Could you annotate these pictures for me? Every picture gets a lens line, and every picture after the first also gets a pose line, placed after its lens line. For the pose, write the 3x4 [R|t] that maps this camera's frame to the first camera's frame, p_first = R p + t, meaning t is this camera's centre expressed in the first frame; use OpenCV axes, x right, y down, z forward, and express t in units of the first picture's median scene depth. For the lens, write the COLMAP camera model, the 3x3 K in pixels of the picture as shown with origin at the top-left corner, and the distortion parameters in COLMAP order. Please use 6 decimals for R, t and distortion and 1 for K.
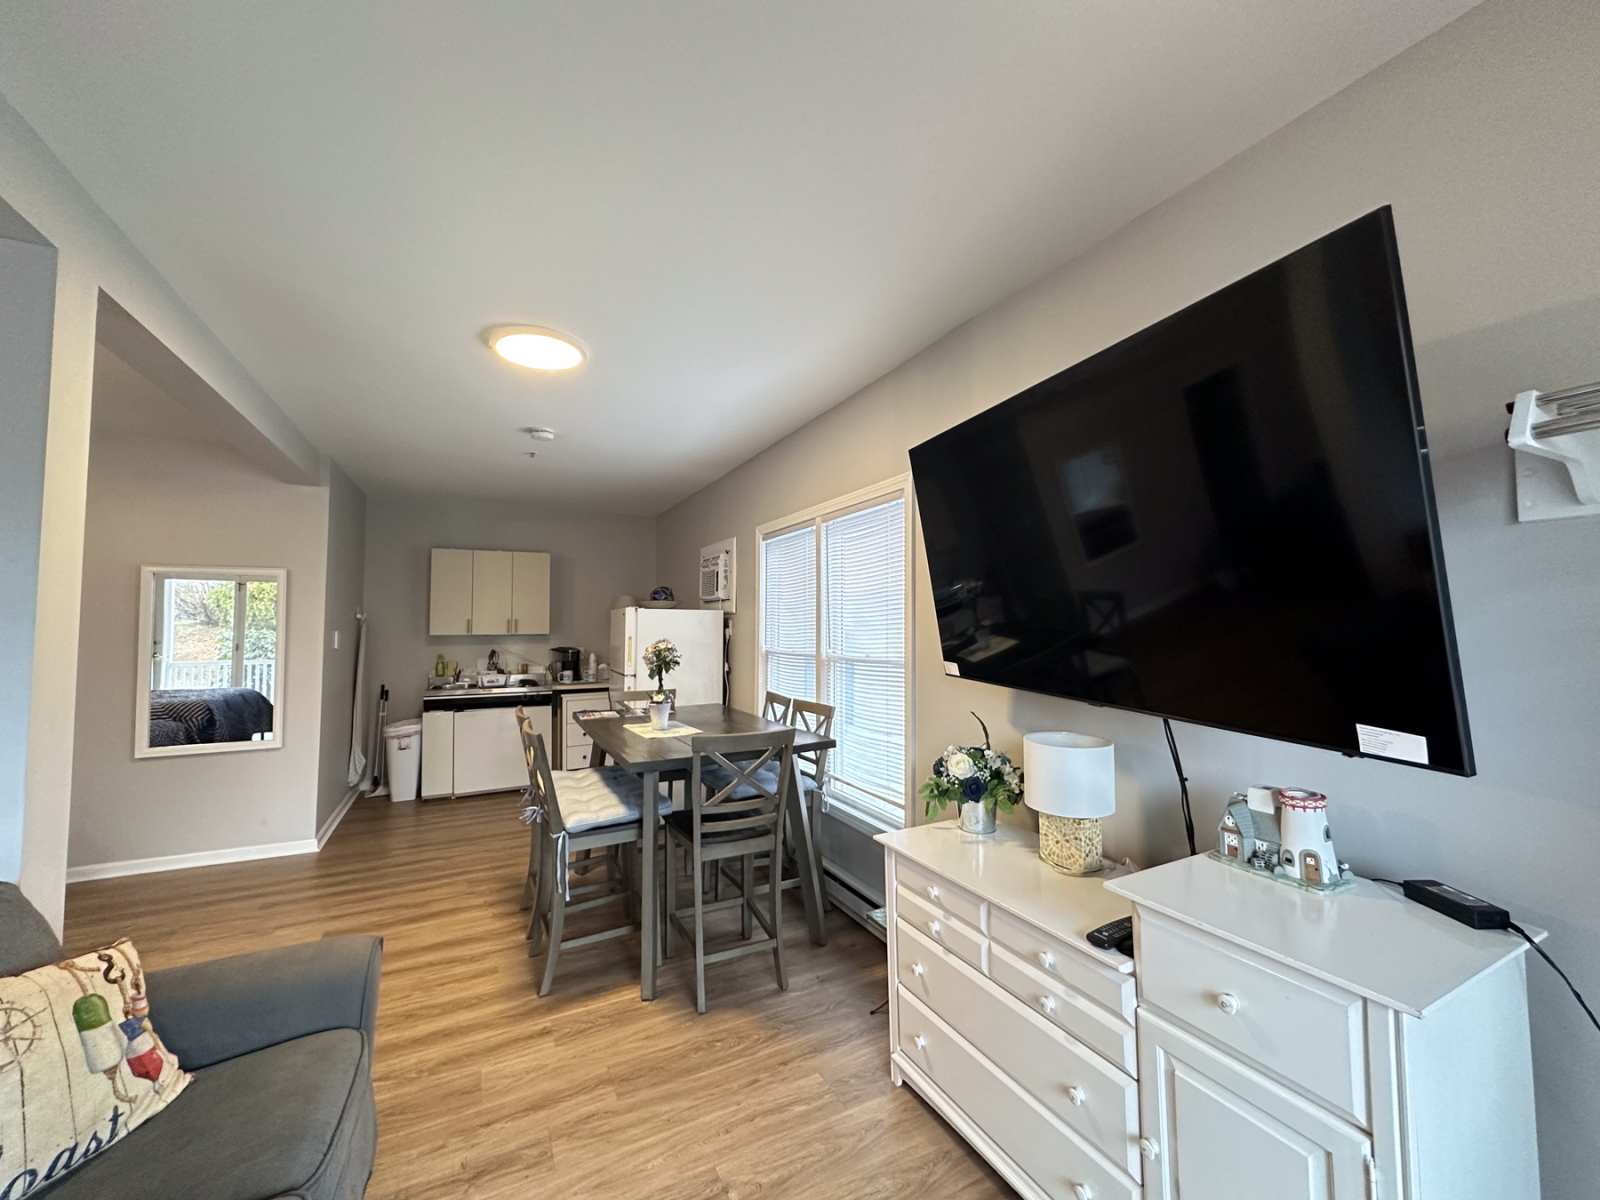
lens RADIAL K [[635.0, 0, 807.9], [0, 635.0, 594.0], [0, 0, 1]] dist [-0.000687, 0.000538]
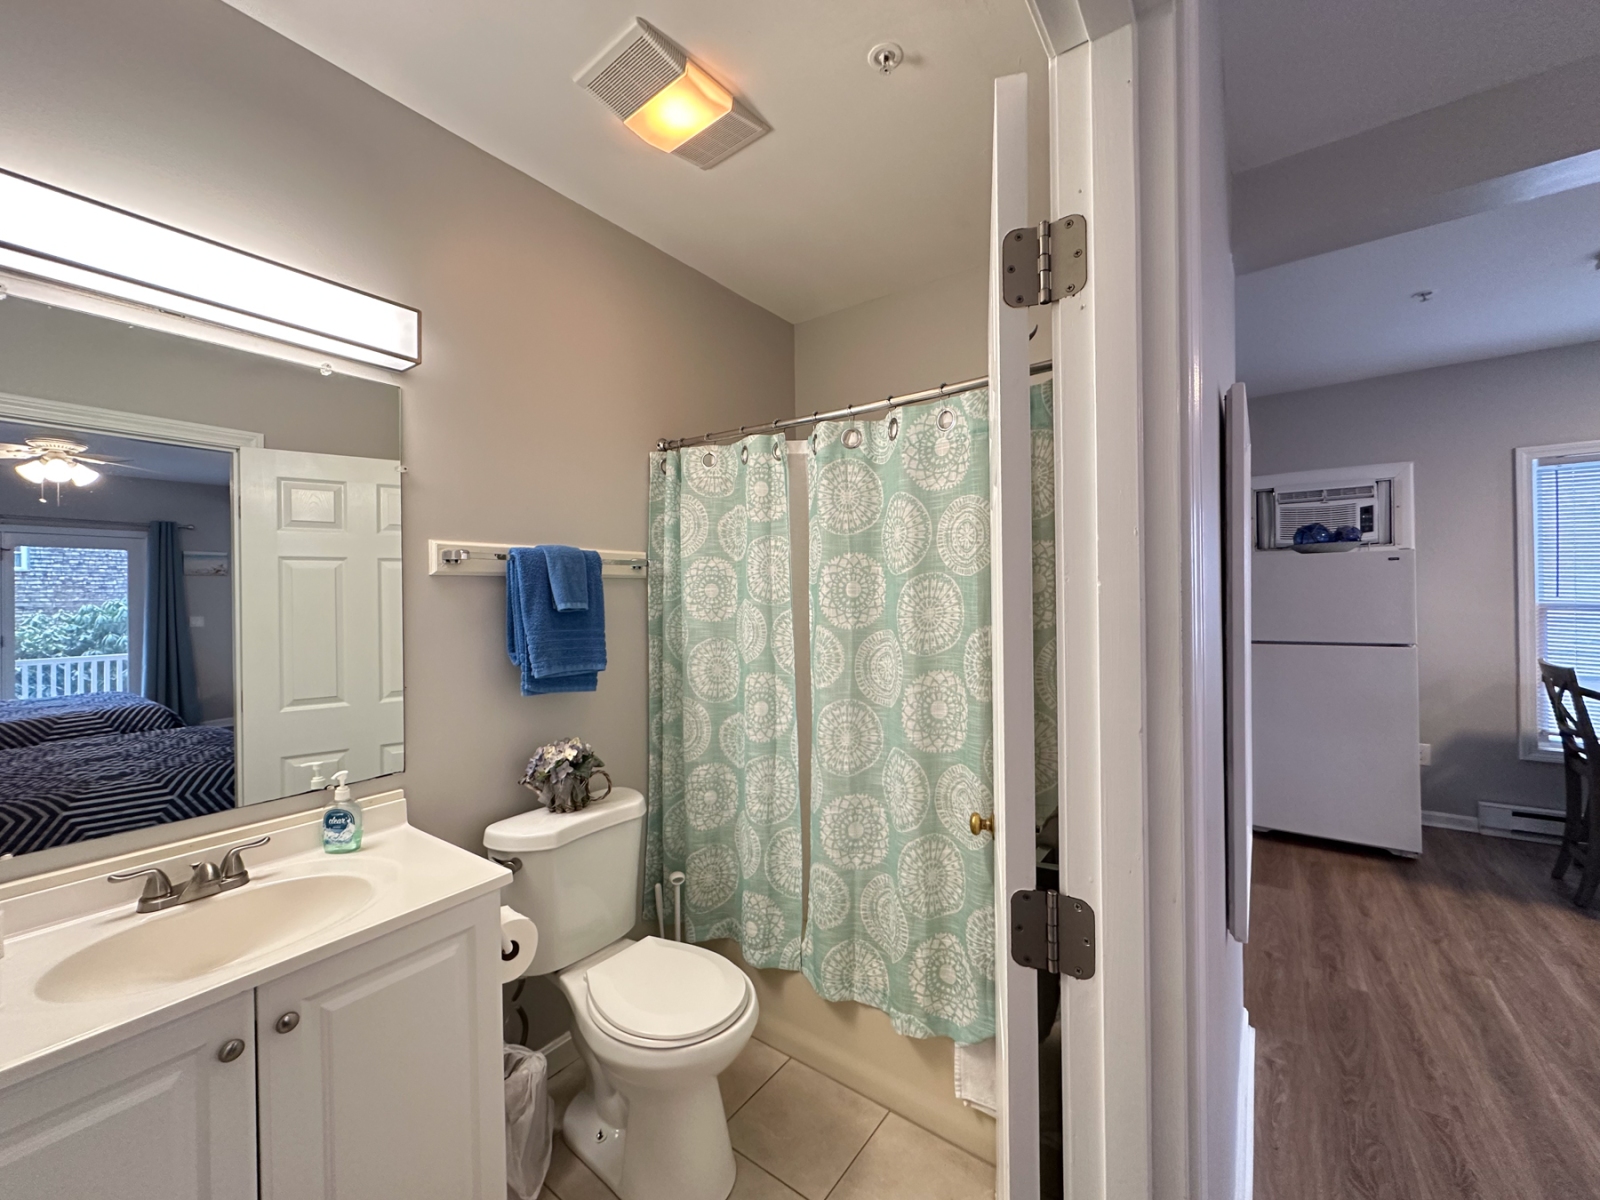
lens RADIAL K [[635.0, 0, 805.9], [0, 635.0, 591.6], [0, 0, 1]] dist [-0.000687, 0.000538]
pose [[0.896847, -0.008164, 0.442265, -1.009388], [-0.007515, 0.999404, 0.033688, 0.042755], [-0.442277, -0.033536, 0.896251, 0.566117]]
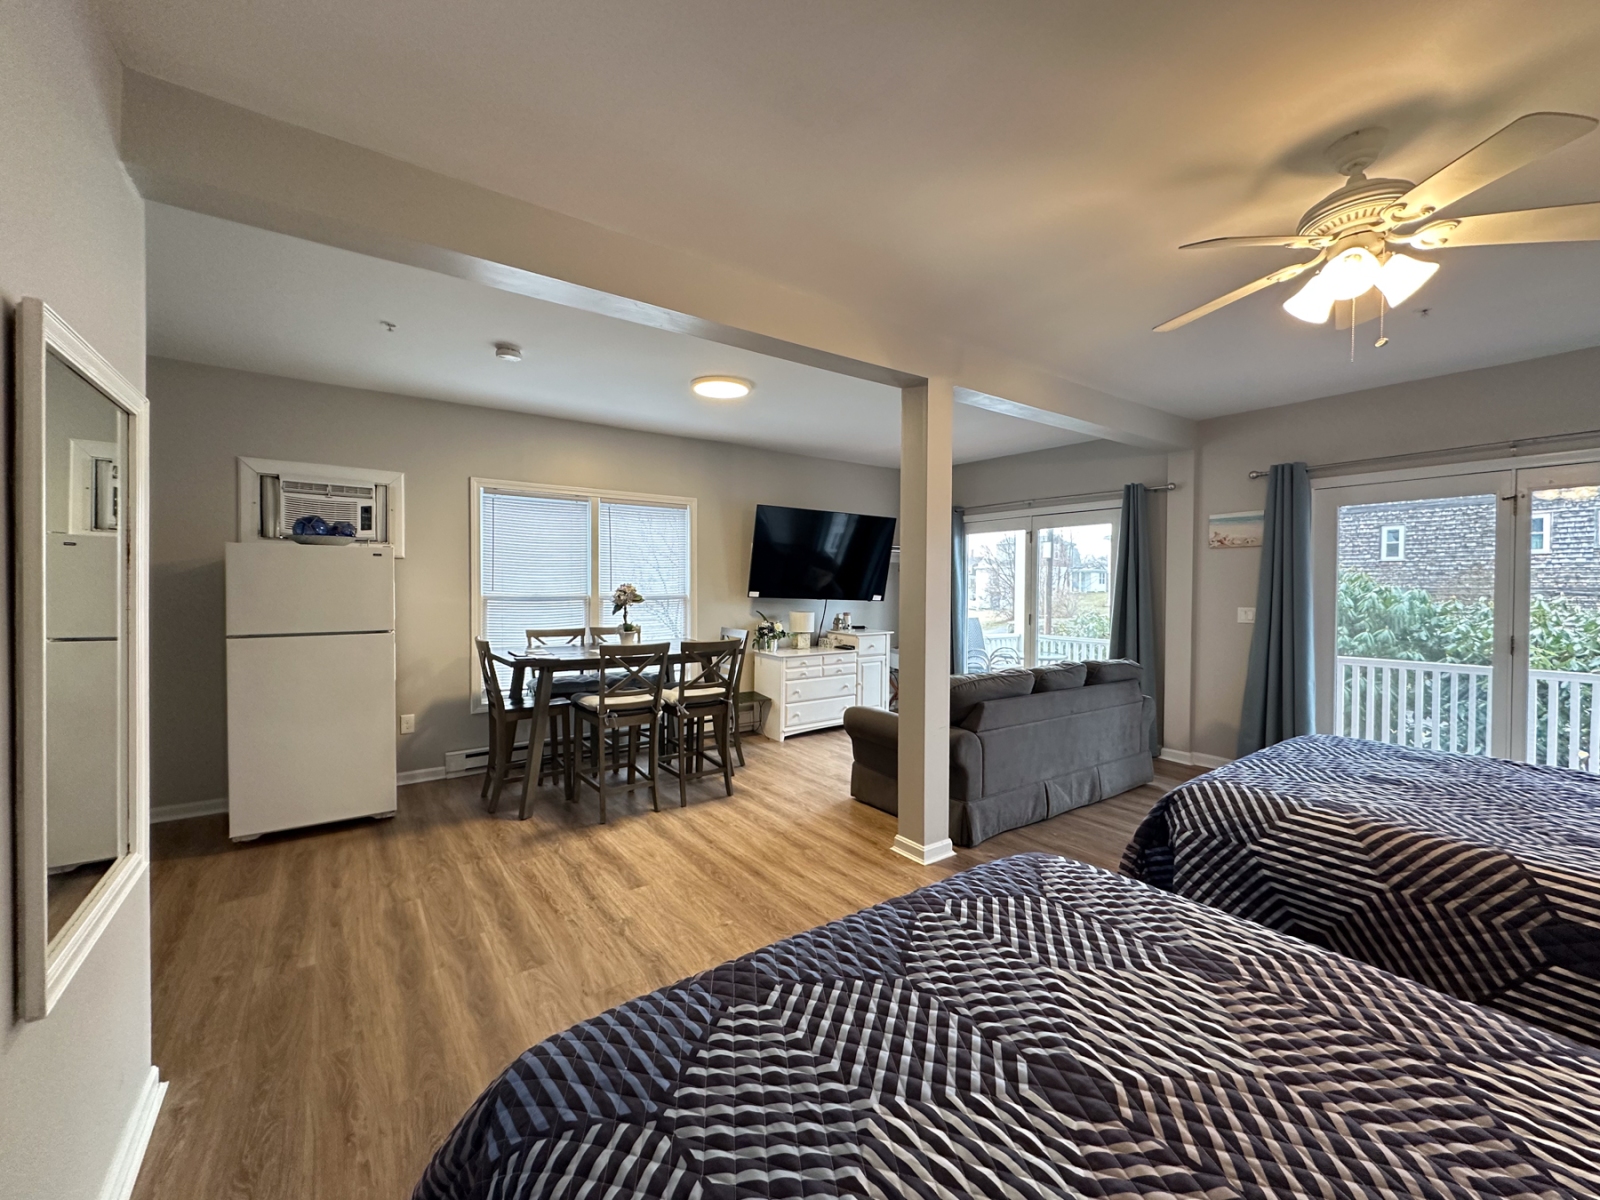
lens RADIAL K [[635.0, 0, 799.6], [0, 635.0, 594.5], [0, 0, 1]] dist [-0.000687, 0.000538]
pose [[-0.151837, -0.013919, 0.988308, -0.978473], [-0.054612, 0.998492, 0.005672, 0.040840], [-0.986896, -0.053113, -0.152368, 0.519476]]
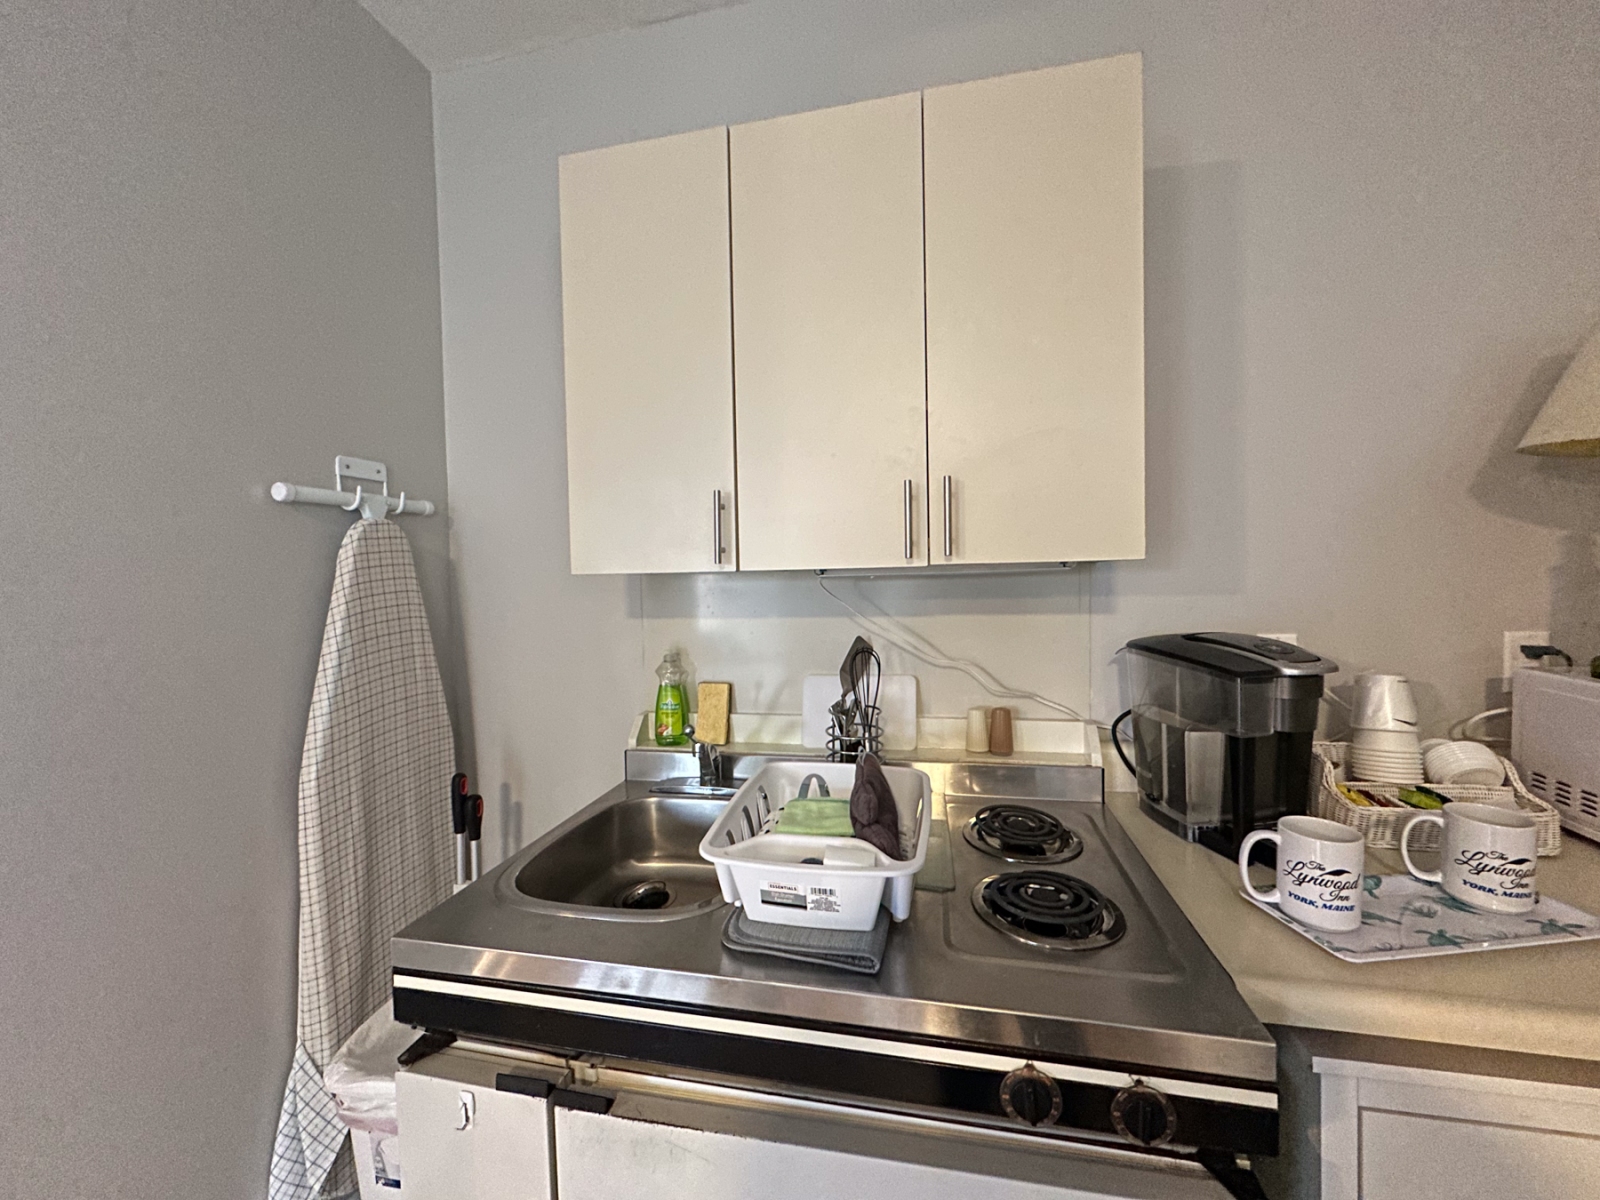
lens RADIAL K [[635.0, 0, 796.1], [0, 635.0, 599.2], [0, 0, 1]] dist [-0.000687, 0.000538]
pose [[0.770105, 0.010112, -0.637837, -0.425405], [0.050116, 0.995825, 0.076296, 0.064253], [0.635945, -0.090722, 0.766383, 0.935899]]
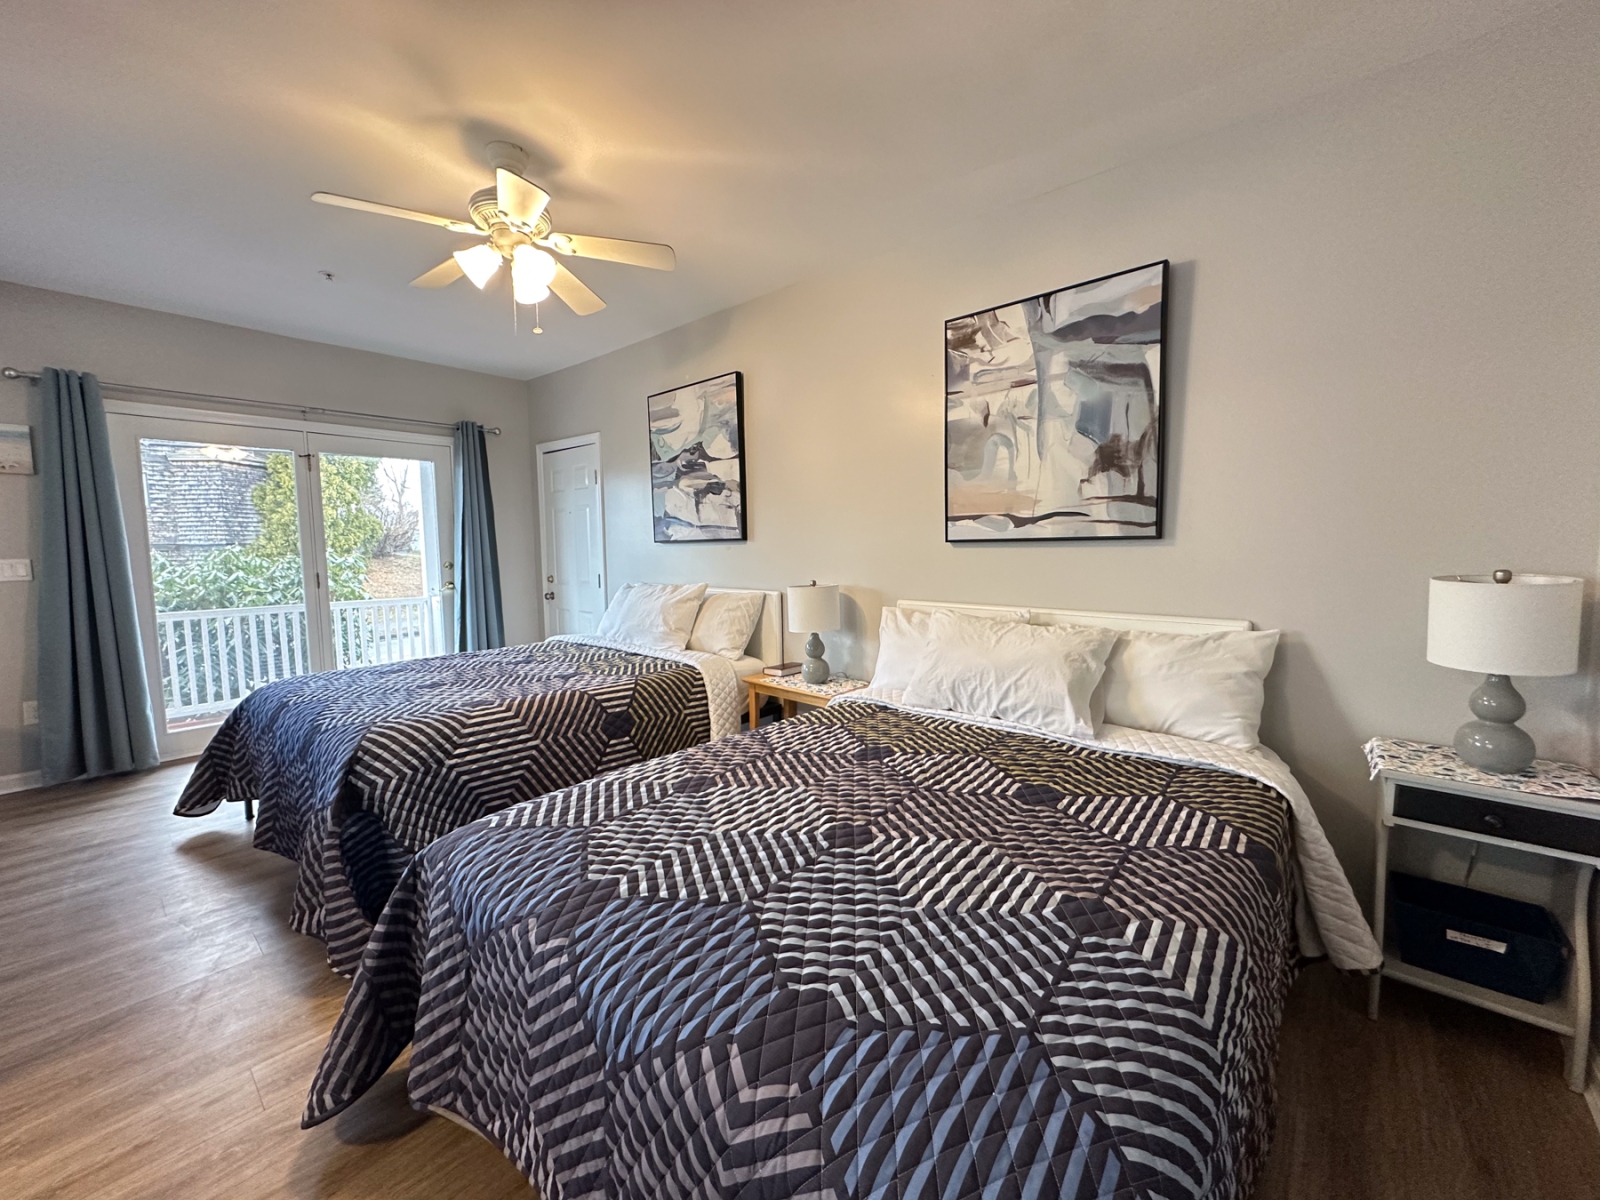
lens RADIAL K [[635.0, 0, 795.5], [0, 635.0, 600.0], [0, 0, 1]] dist [-0.000687, 0.000538]
pose [[-0.928884, 0.040245, -0.368178, -0.700585], [0.027053, 0.998796, 0.040924, 0.064966], [0.369382, 0.028053, -0.928854, 0.646358]]
